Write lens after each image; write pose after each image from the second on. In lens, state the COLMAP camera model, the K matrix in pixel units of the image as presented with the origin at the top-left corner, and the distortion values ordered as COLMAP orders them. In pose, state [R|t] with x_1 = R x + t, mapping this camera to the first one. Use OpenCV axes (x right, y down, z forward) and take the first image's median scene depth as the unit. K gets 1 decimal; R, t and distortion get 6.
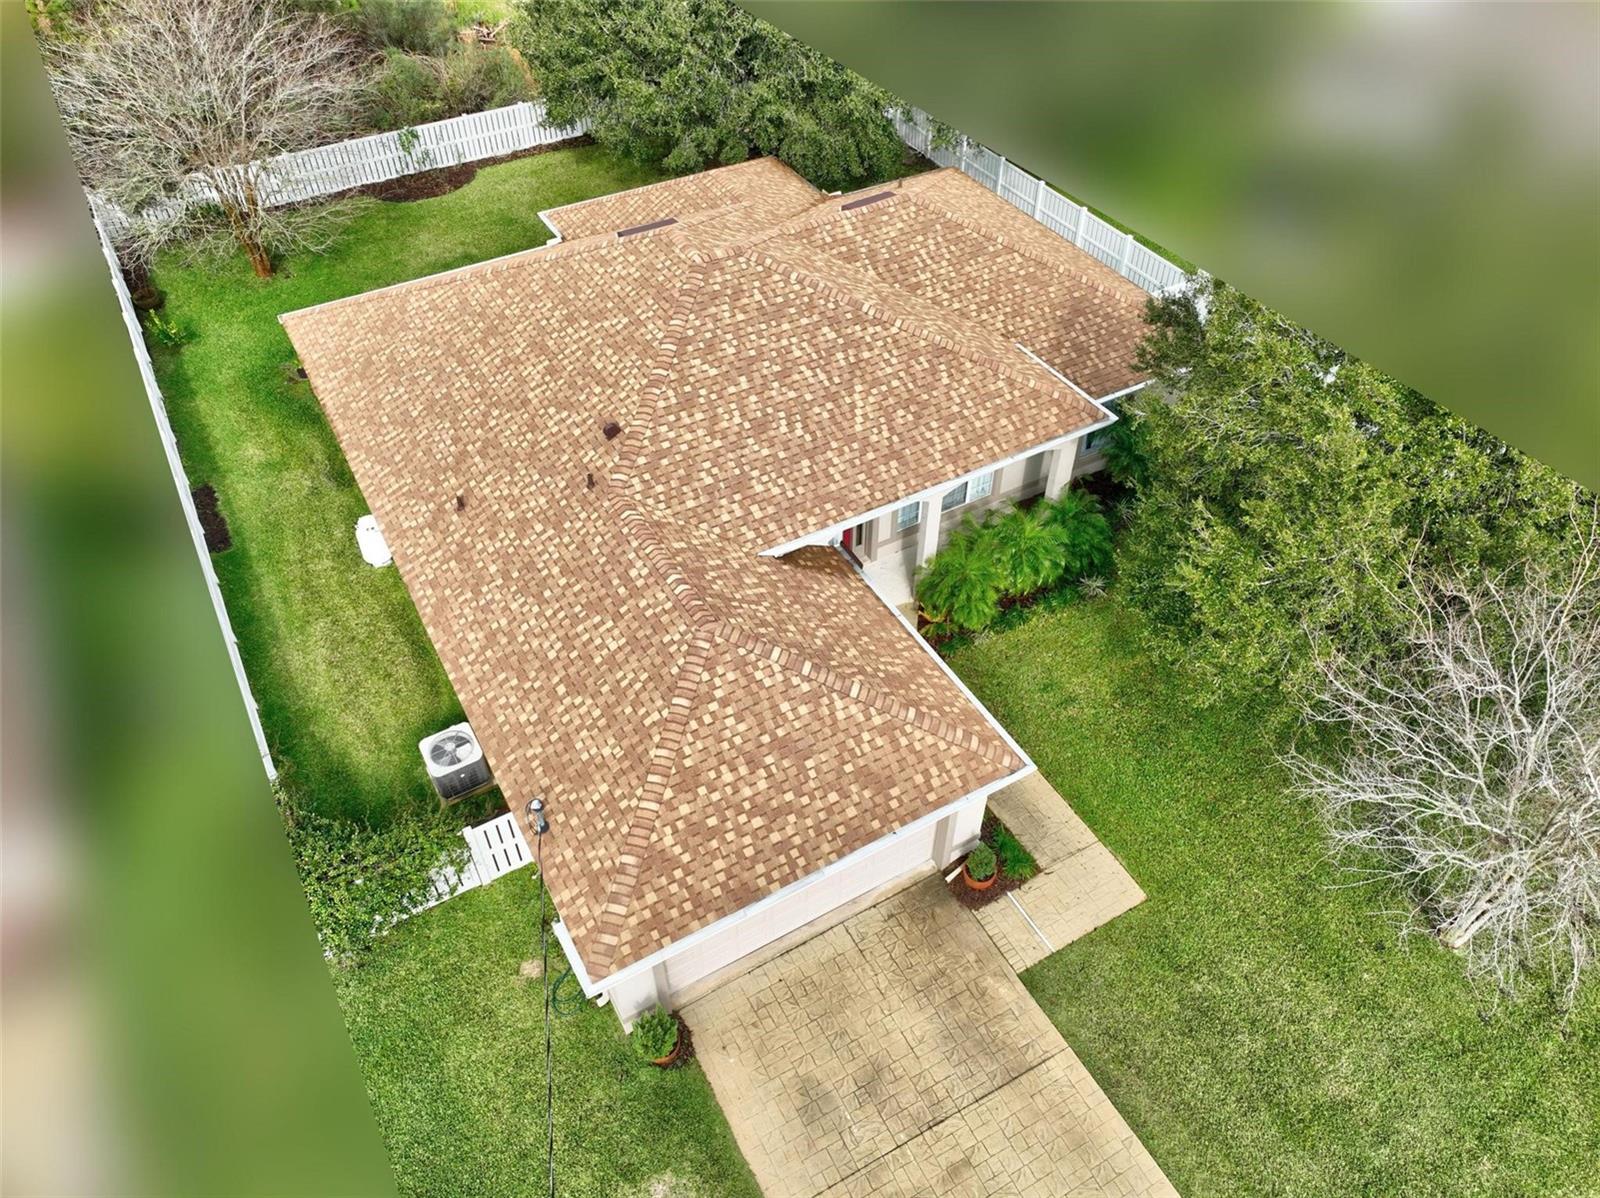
lens RADIAL K [[1114.0, 0, 801.7], [0, 1114.0, 599.5], [0, 0, 1]] dist [0.001240, 0.000023]
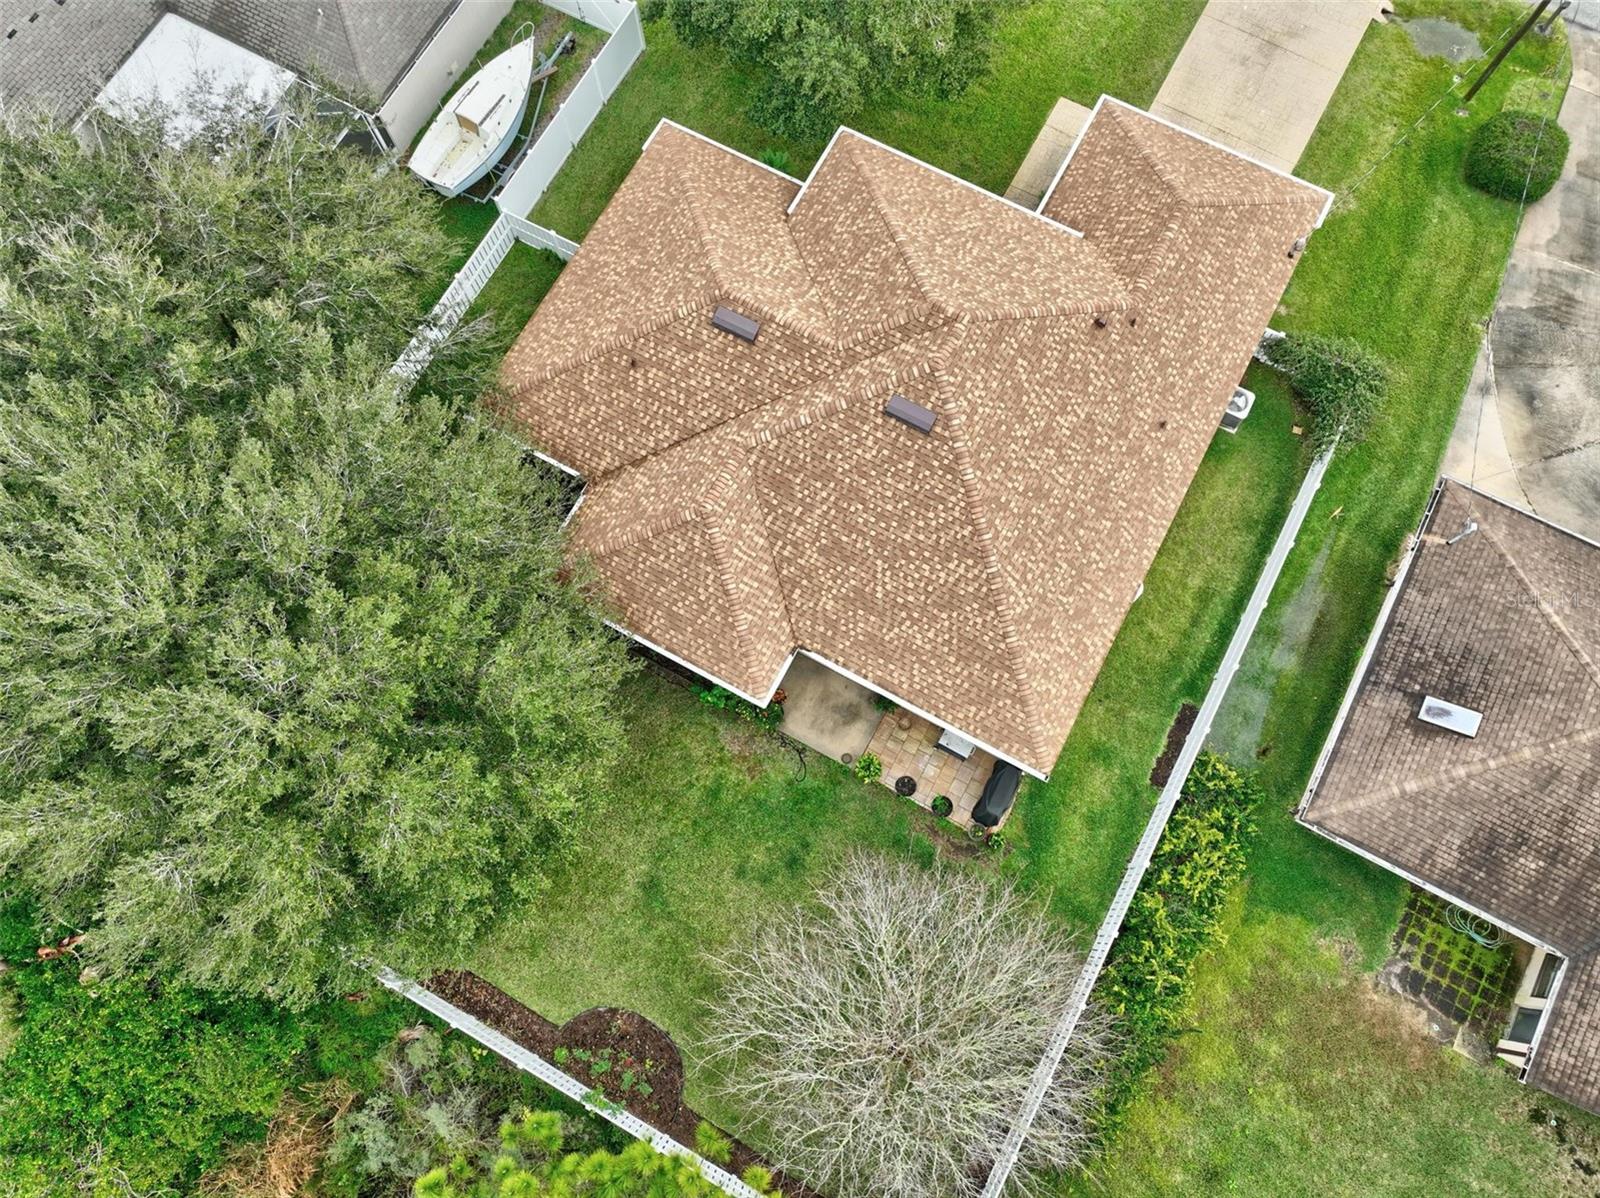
lens RADIAL K [[1114.0, 0, 802.3], [0, 1114.0, 598.9], [0, 0, 1]] dist [0.001240, 0.000023]
pose [[-0.520830, -0.820227, 0.236566, -0.585679], [0.614020, -0.167429, 0.771328, -1.522374], [-0.593056, 0.546987, 0.590838, 0.535063]]
